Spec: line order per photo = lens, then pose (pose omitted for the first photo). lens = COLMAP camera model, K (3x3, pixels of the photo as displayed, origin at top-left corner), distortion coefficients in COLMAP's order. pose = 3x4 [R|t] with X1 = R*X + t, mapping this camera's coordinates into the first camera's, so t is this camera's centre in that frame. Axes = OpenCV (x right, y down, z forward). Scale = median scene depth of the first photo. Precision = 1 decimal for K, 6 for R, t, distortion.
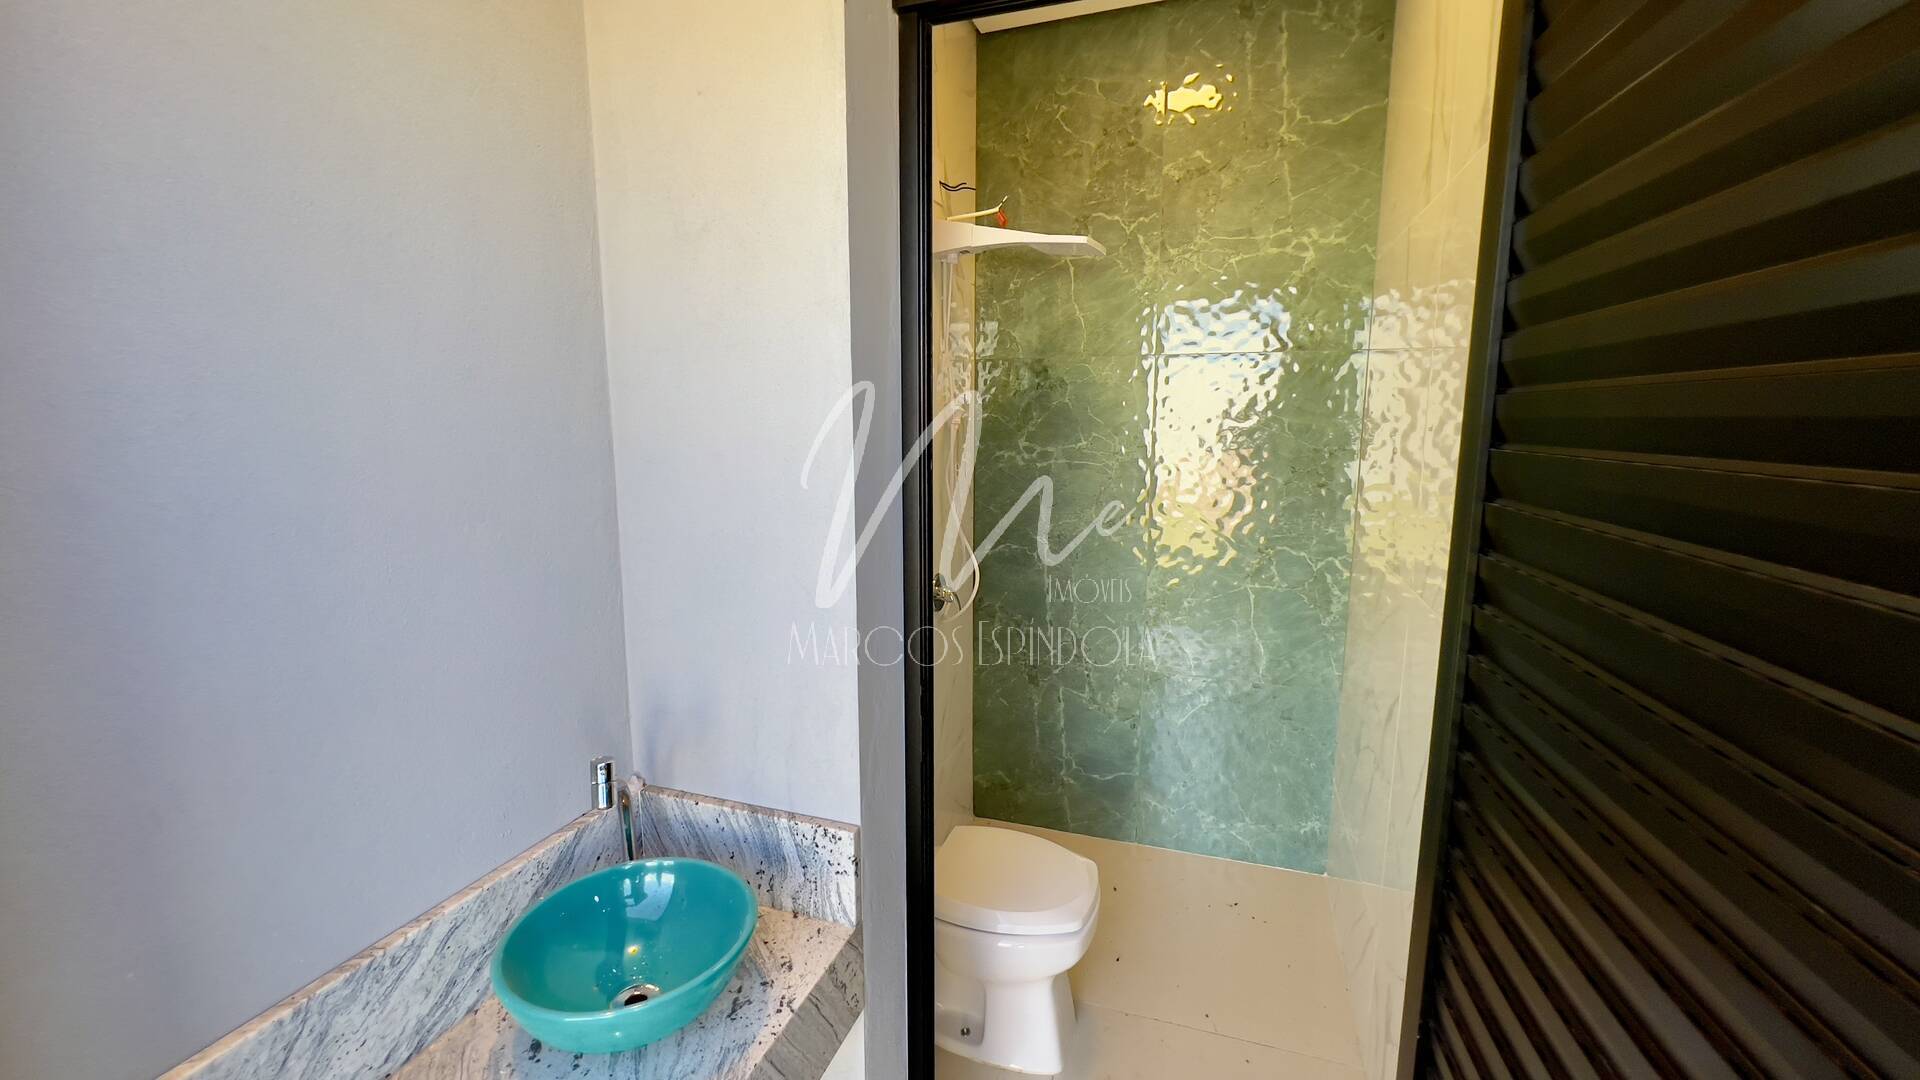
lens RADIAL K [[772.7, 0, 952.8], [0, 772.7, 538.8], [0, 0, 1]] dist [-0.005037, 0.001770]
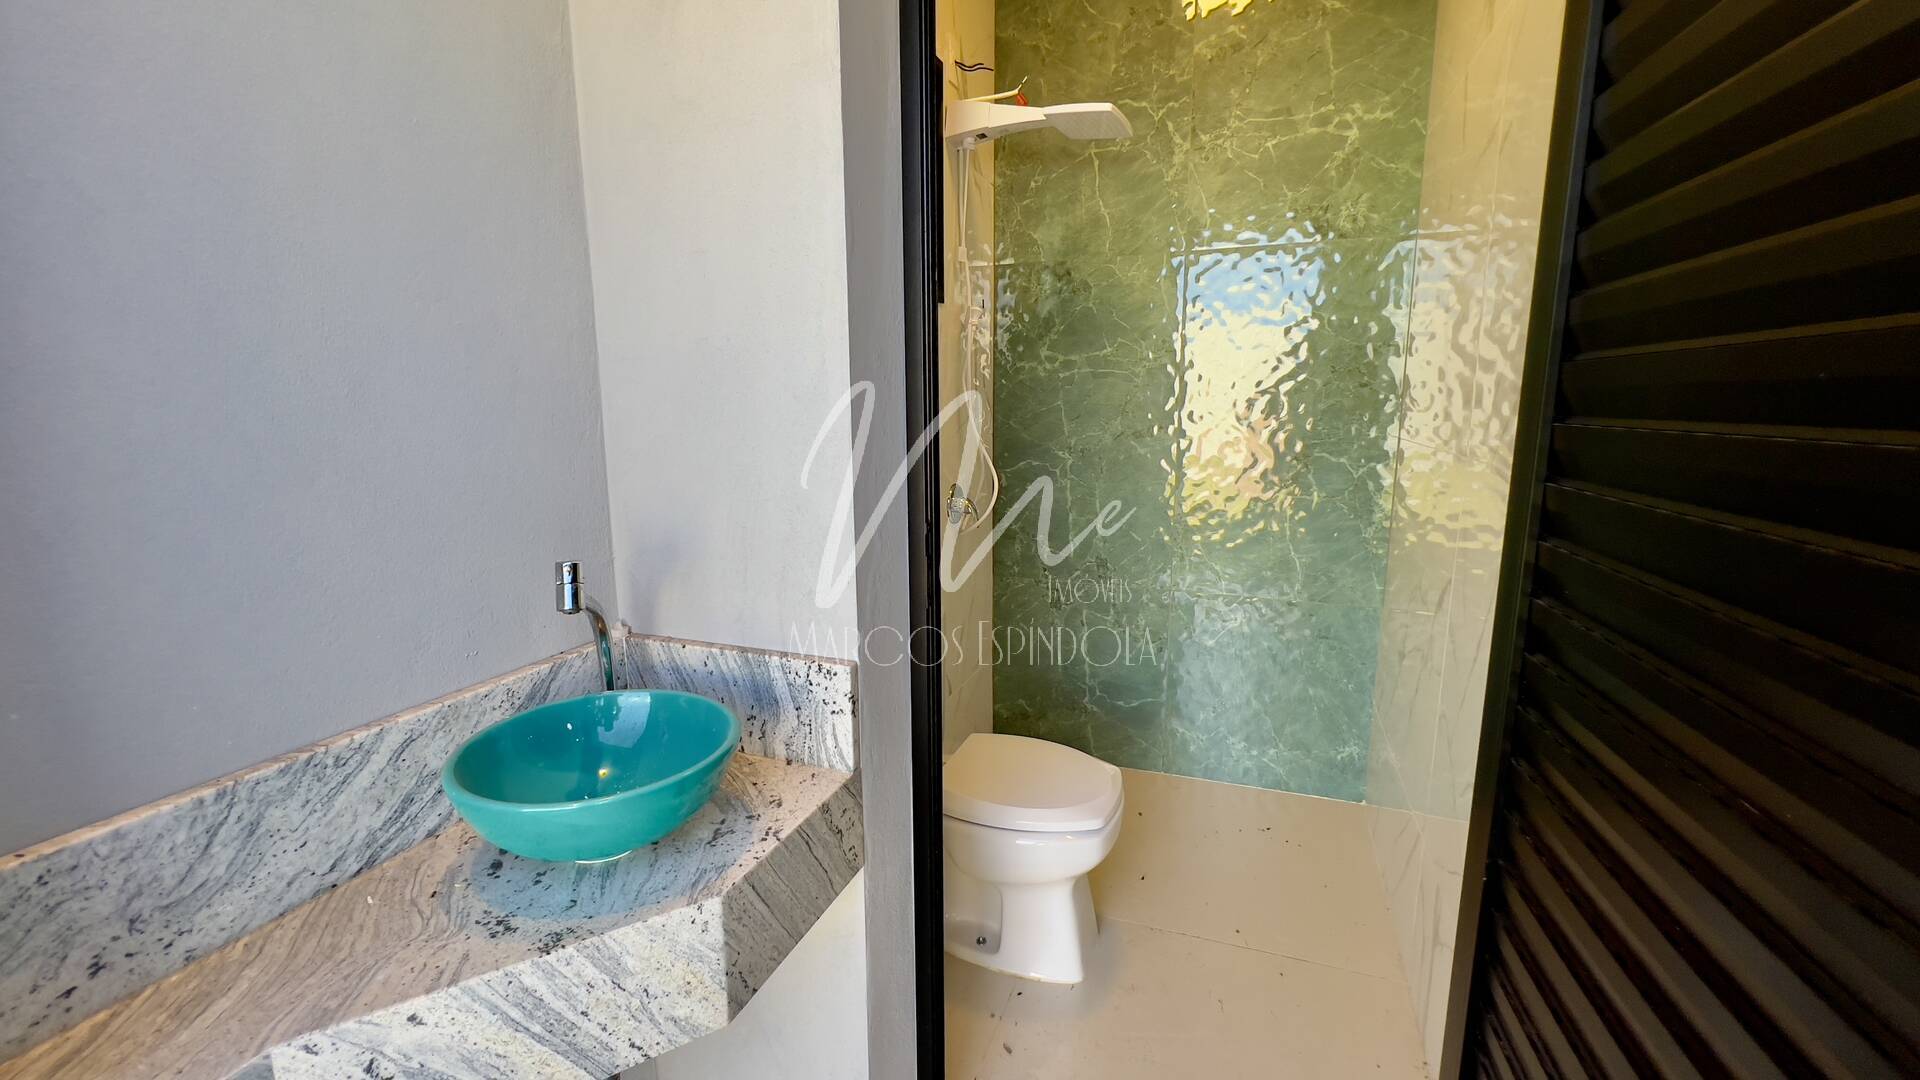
lens RADIAL K [[772.7, 0, 953.0], [0, 772.7, 538.4], [0, 0, 1]] dist [-0.005037, 0.001770]
pose [[0.999422, -0.000867, -0.033978, 0.011946], [0.001538, 0.999804, 0.019753, 0.103280], [0.033955, -0.019794, 0.999227, 0.046576]]
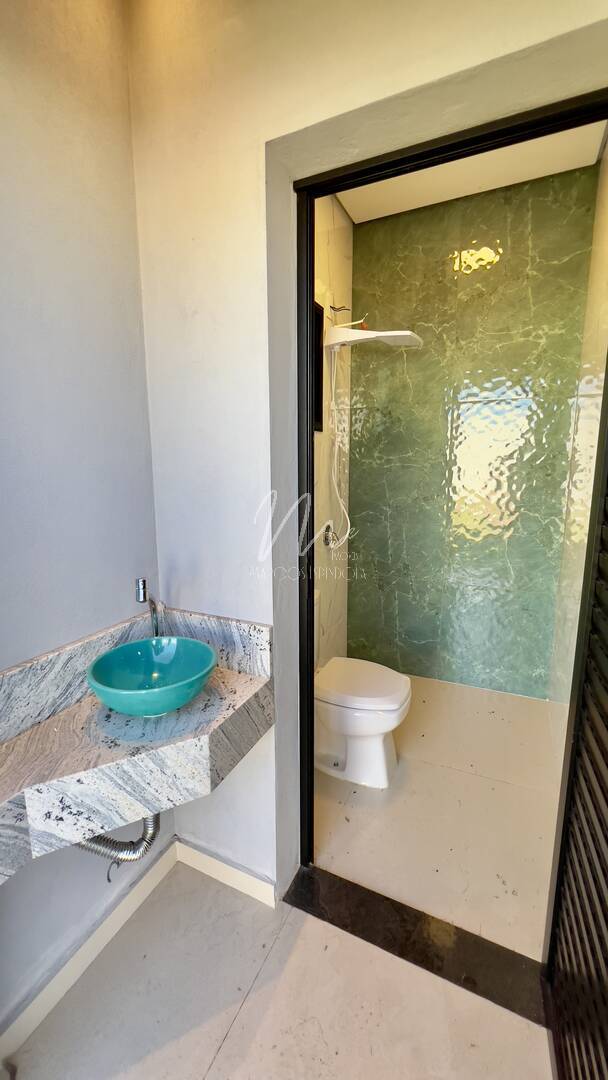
lens RADIAL K [[434.6, 0, 305.6], [0, 434.6, 539.2], [0, 0, 1]] dist [-0.005037, 0.001770]
pose [[0.995368, 0.013083, -0.095239, 0.030143], [-0.011520, 0.999790, 0.016946, 0.069046], [0.095441, -0.015771, 0.995310, -0.029607]]
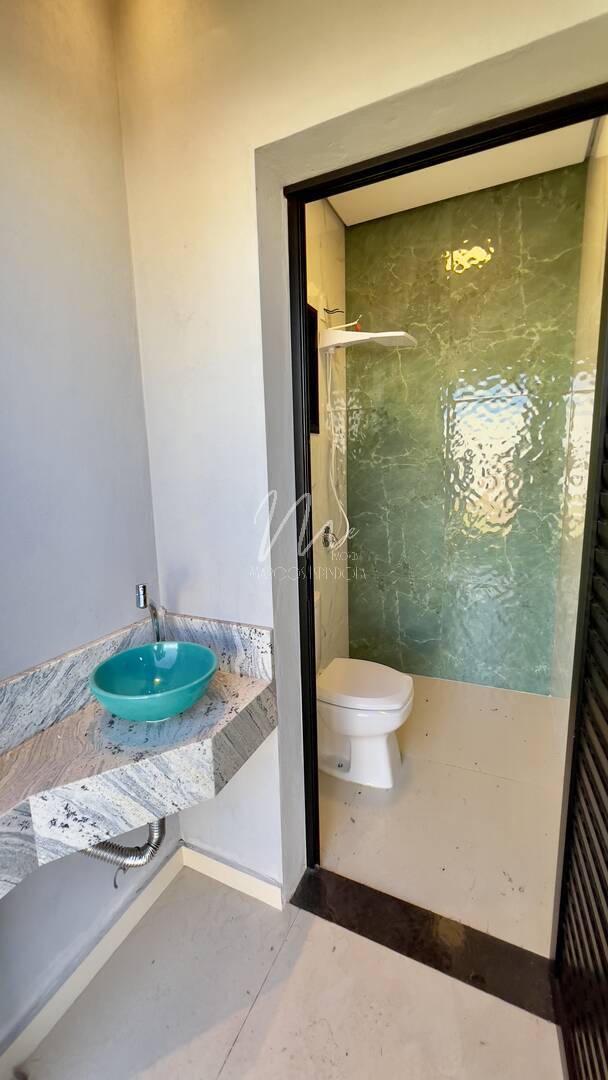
lens RADIAL K [[434.6, 0, 305.7], [0, 434.6, 539.0], [0, 0, 1]] dist [-0.005037, 0.001770]
pose [[0.995405, -0.010810, -0.095147, 0.032364], [0.012024, 0.999853, 0.012200, 0.068594], [0.095001, -0.013288, 0.995389, -0.032048]]
